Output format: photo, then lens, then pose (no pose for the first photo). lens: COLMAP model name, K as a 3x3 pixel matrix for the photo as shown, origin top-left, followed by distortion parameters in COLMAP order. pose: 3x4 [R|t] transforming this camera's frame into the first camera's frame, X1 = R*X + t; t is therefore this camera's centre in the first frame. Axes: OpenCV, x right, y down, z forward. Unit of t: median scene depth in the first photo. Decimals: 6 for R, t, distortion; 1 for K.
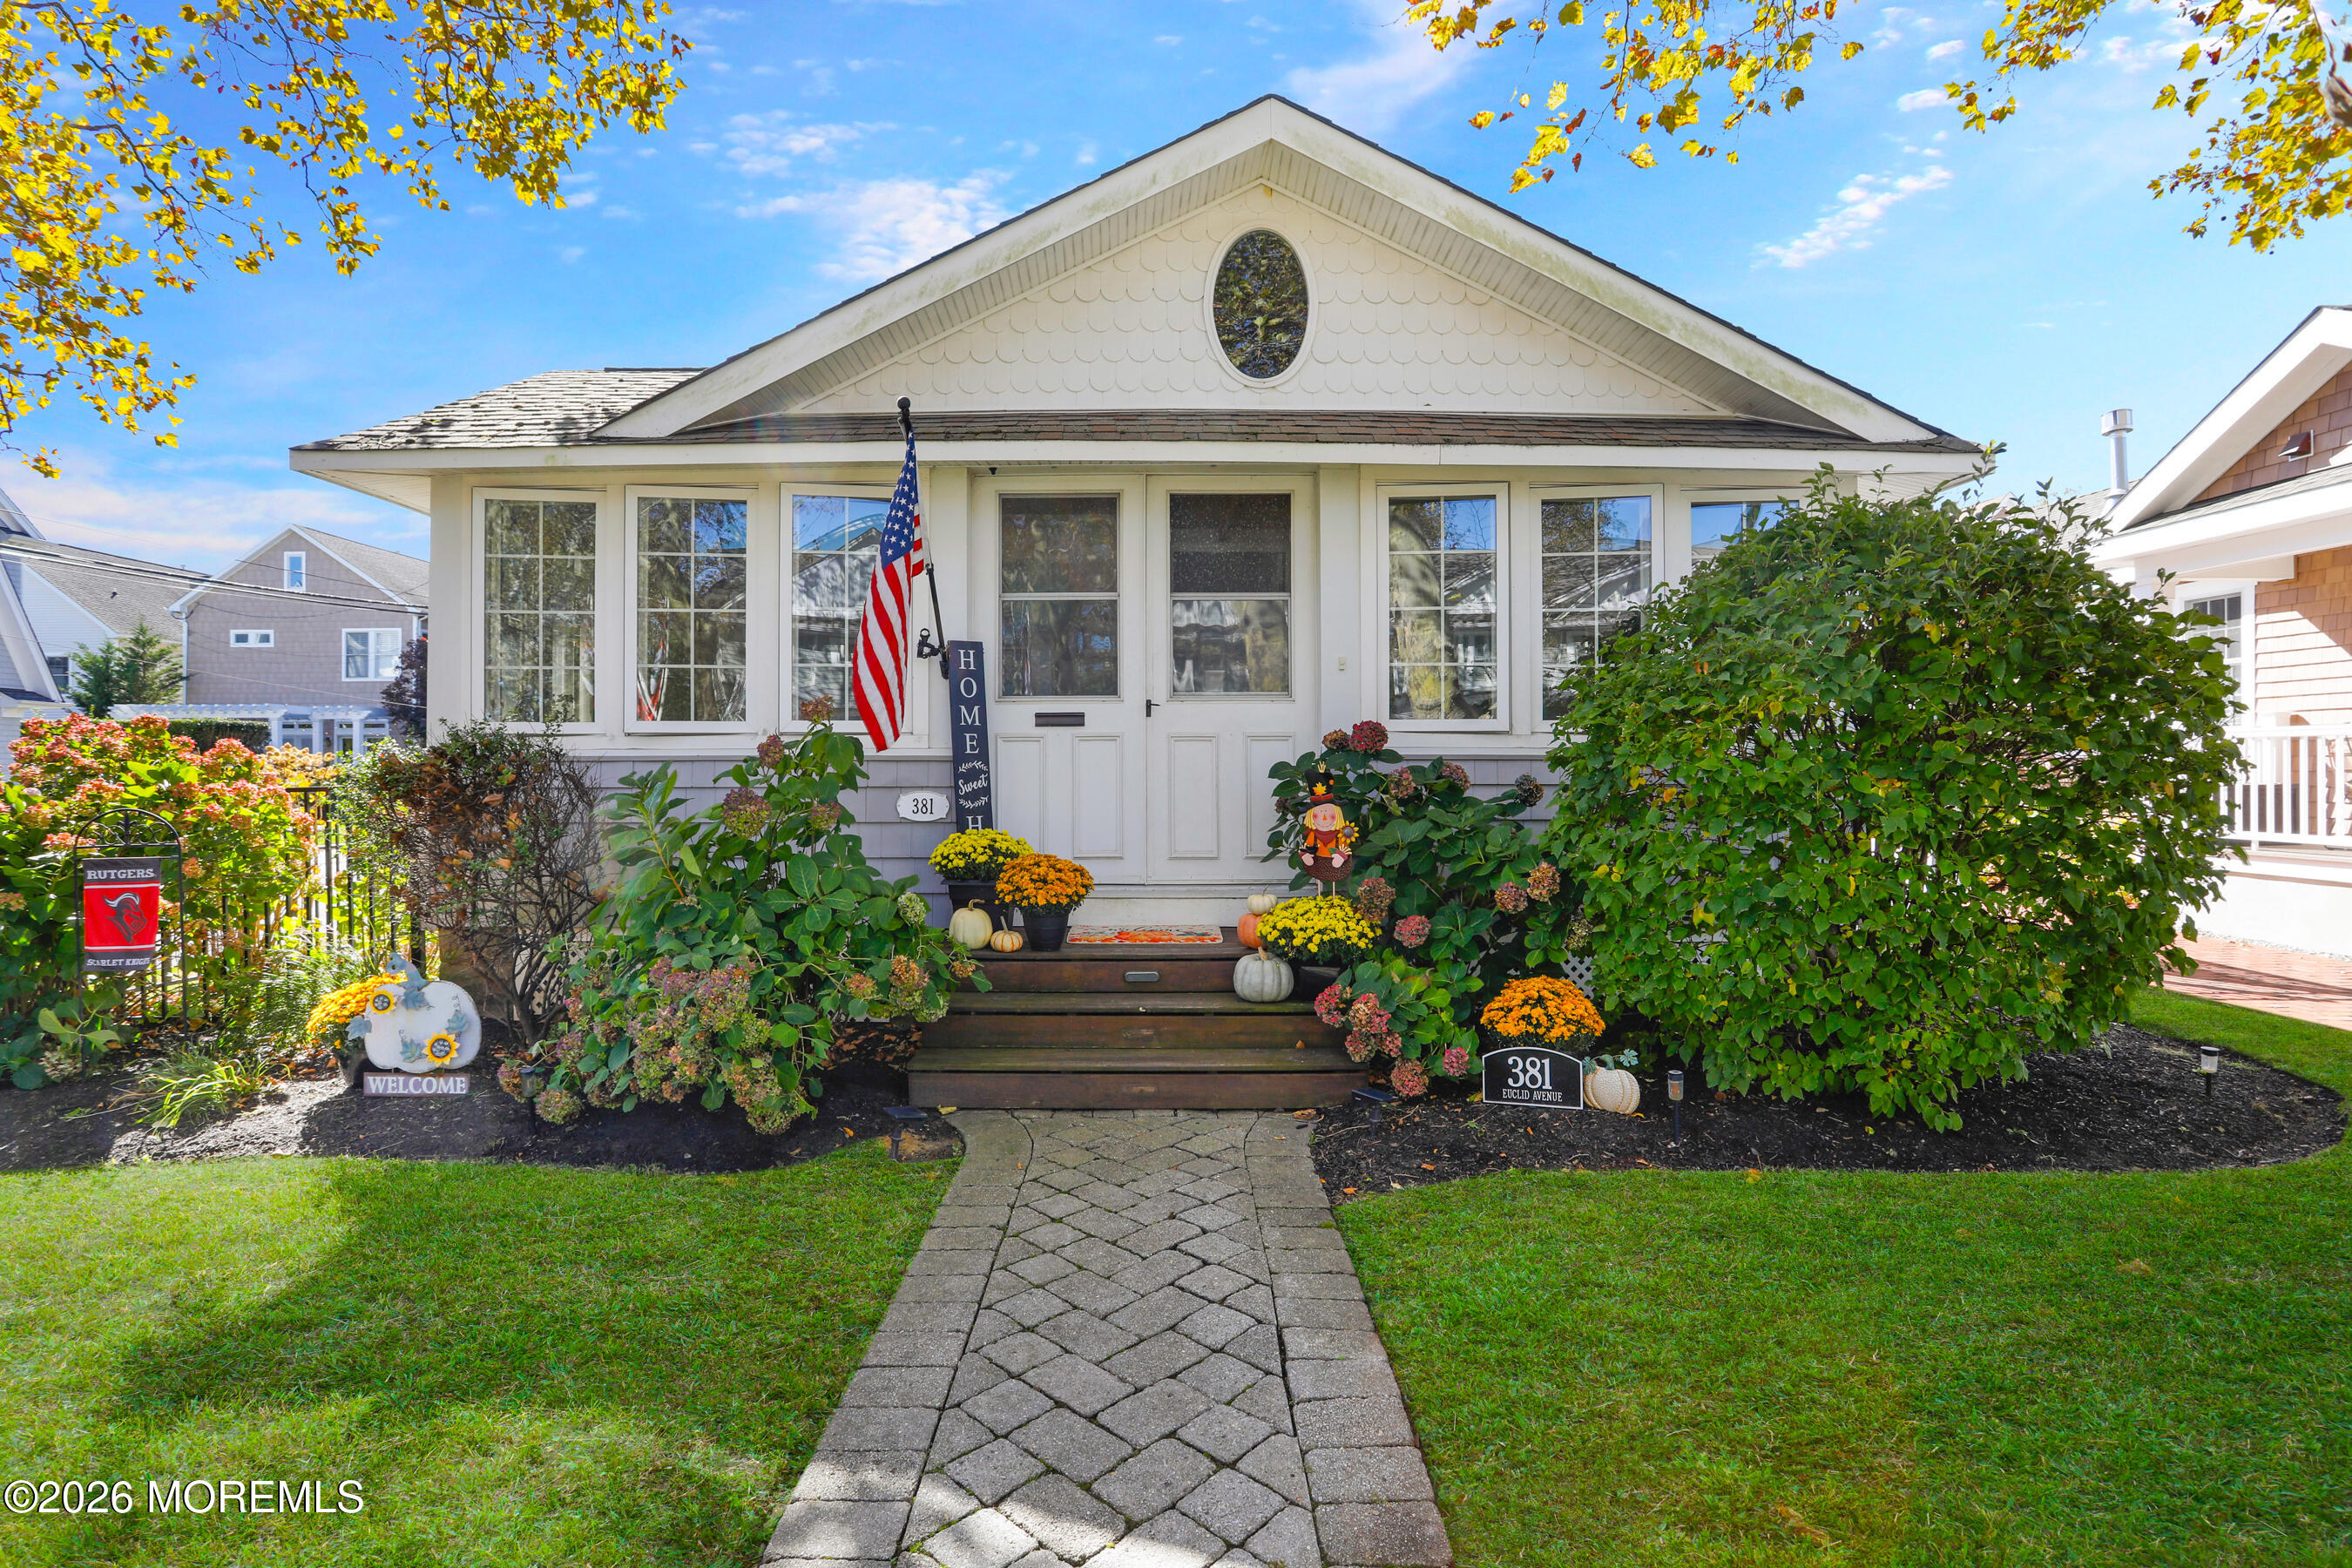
lens RADIAL K [[1185.1, 0, 1174.1], [0, 1185.1, 772.8], [0, 0, 1]] dist [-0.034440, 0.004801]
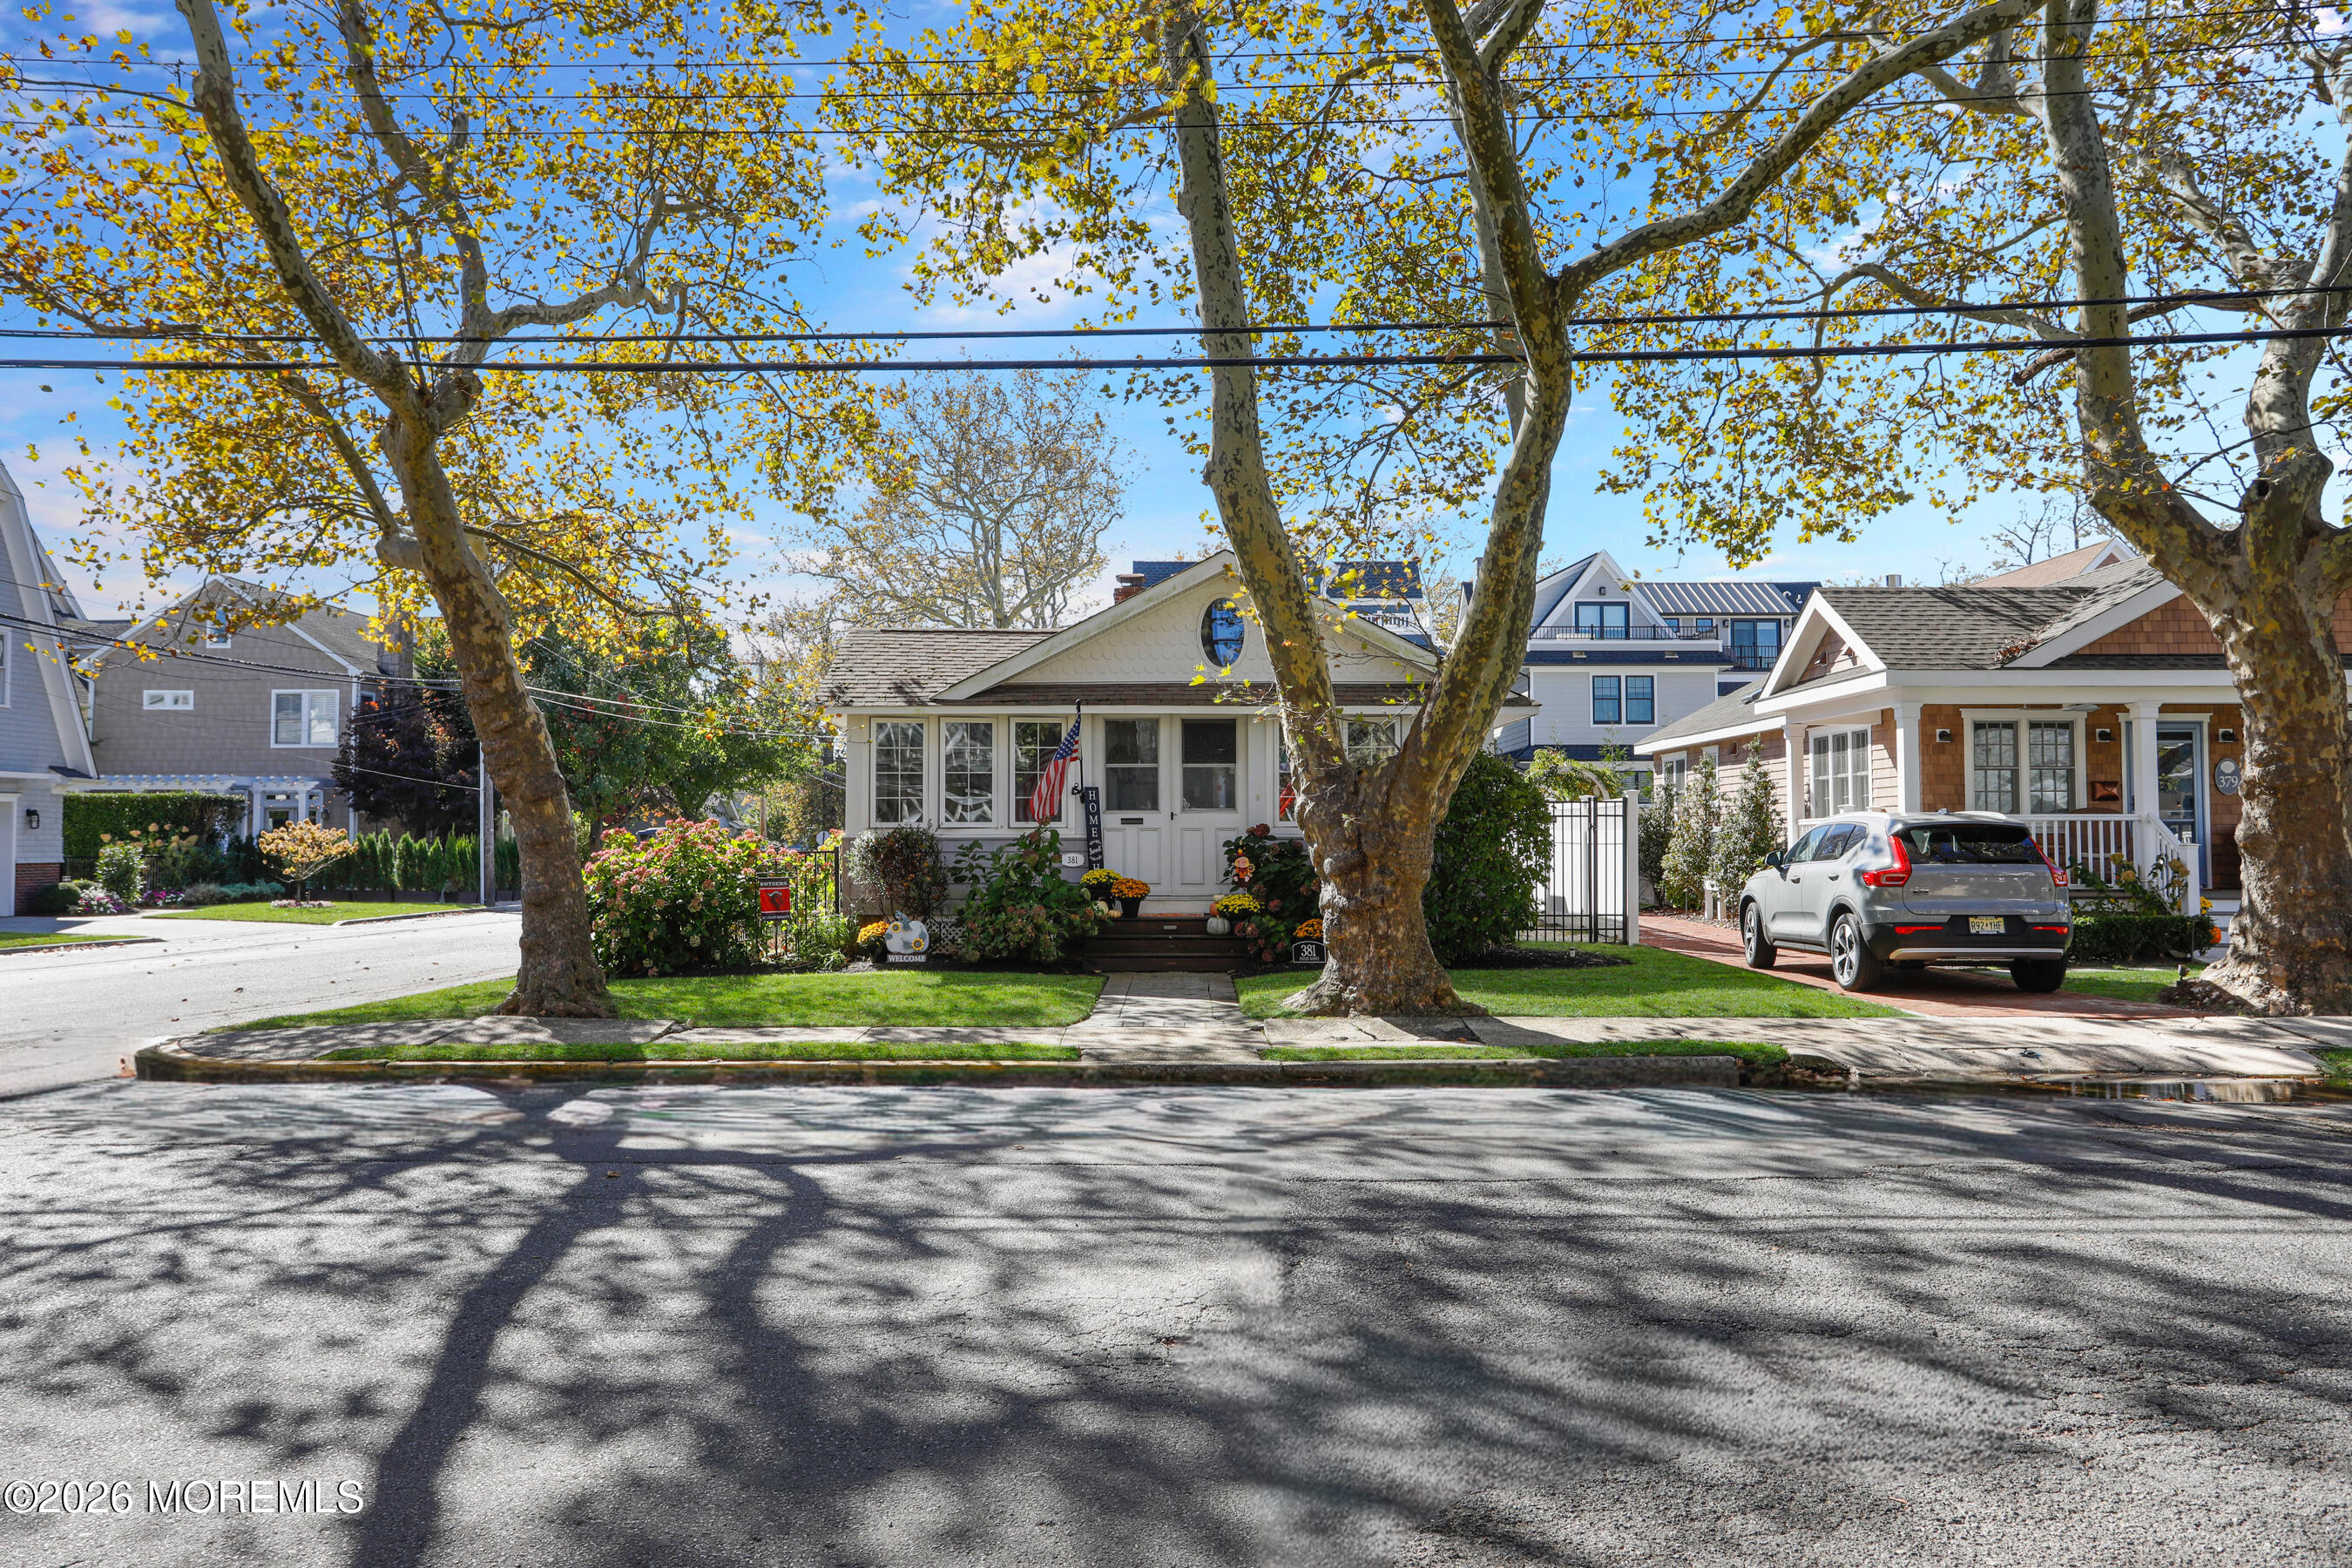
lens RADIAL K [[1831.6, 0, 1172.2], [0, 1831.6, 787.8], [0, 0, 1]] dist [0.002894, 0.000119]
pose [[0.999966, -0.000911, -0.008214, 0.008745], [0.000630, 0.999419, -0.034071, 0.010446], [0.008240, 0.034065, 0.999386, -2.546705]]
